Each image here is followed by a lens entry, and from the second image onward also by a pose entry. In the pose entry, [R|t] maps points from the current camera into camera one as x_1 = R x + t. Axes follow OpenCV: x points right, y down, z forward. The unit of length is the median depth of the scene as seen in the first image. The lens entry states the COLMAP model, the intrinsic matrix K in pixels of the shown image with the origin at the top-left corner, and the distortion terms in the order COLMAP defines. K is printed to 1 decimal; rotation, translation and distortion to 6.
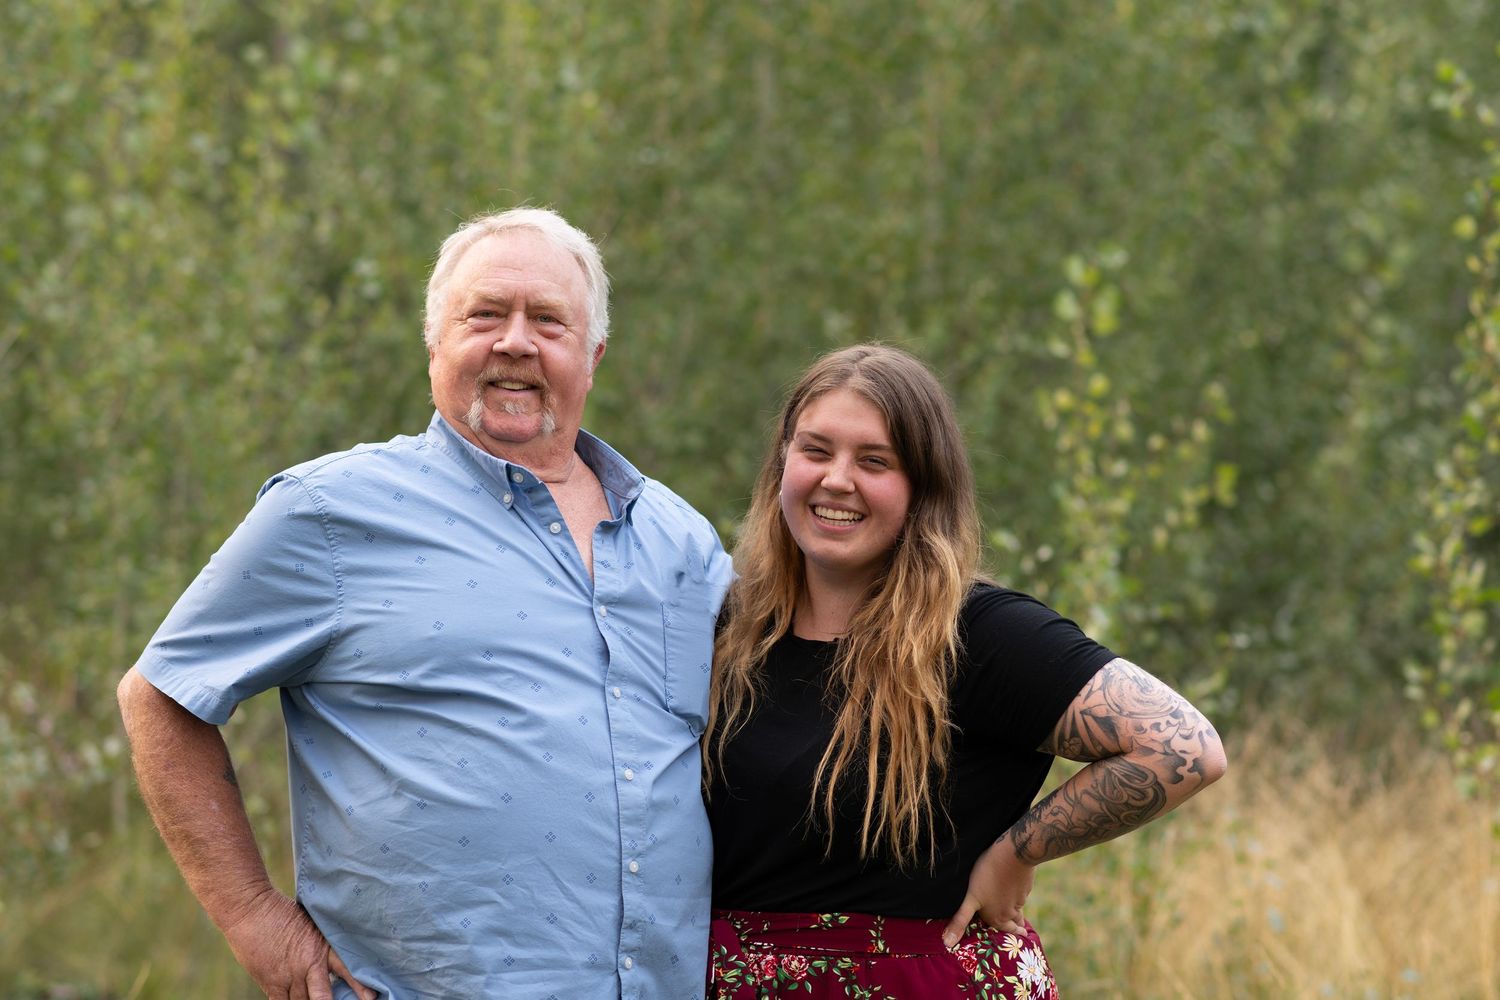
lens RADIAL K [[4422.8, 0, 750.0], [0, 4422.8, 500.0], [0, 0, 1]] dist [0.047530, 0.808700]
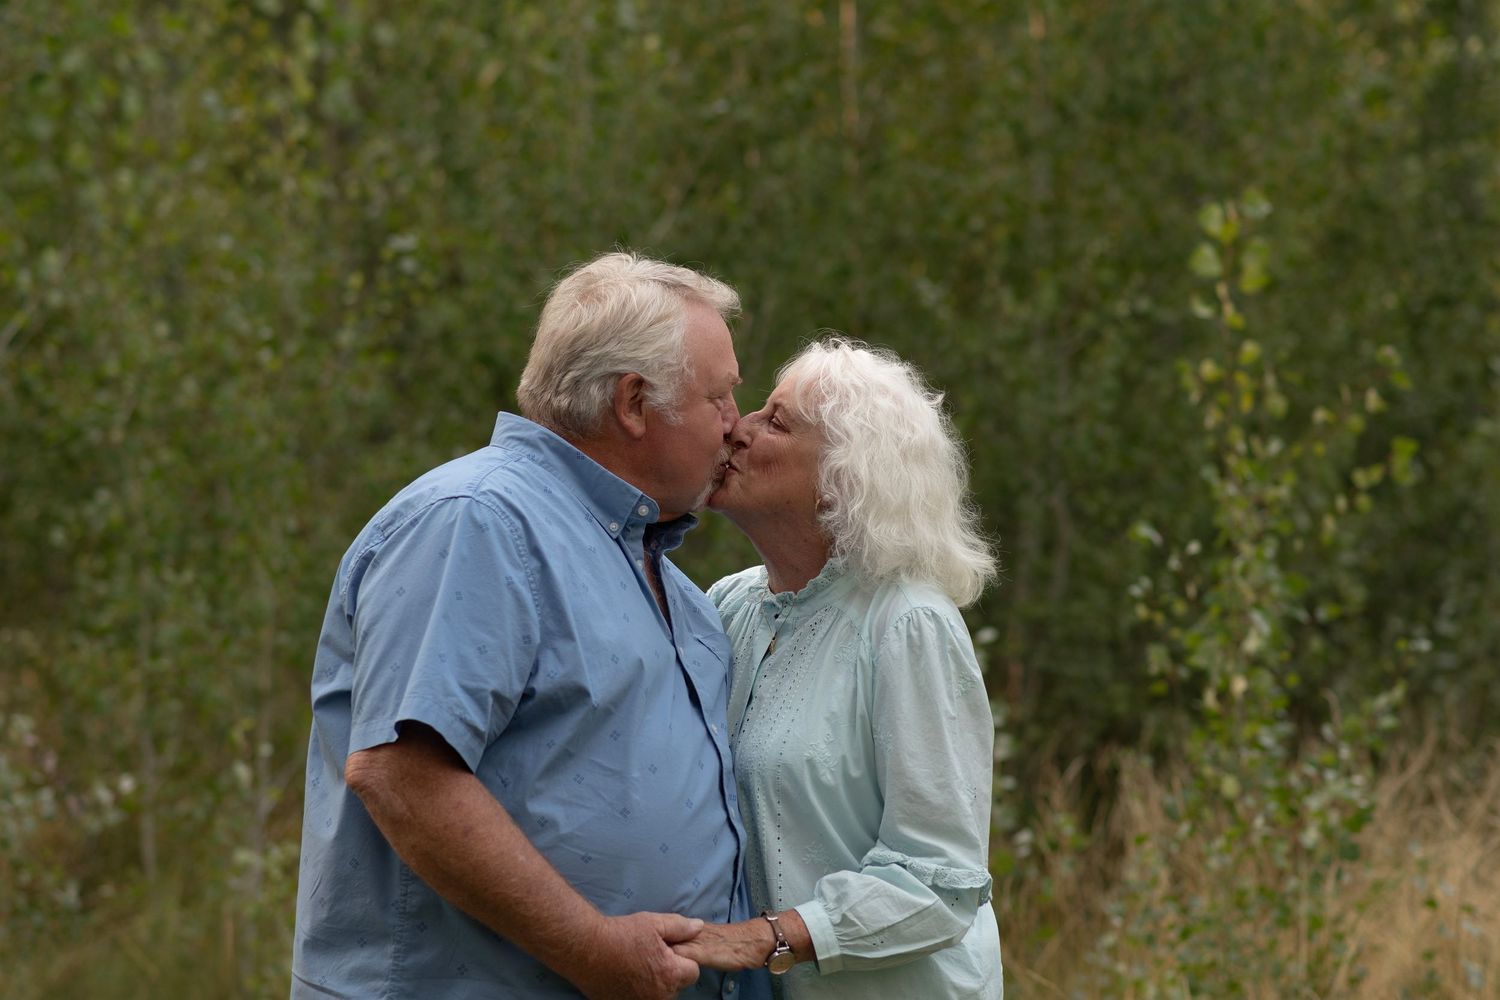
lens RADIAL K [[4422.8, 0, 750.0], [0, 4422.8, 500.0], [0, 0, 1]] dist [0.047530, 0.808700]
pose [[0.999604, -0.019408, -0.020358, -0.000840], [0.019457, 0.999808, 0.002215, -0.000564], [0.020311, -0.002610, 0.999790, 0.110678]]
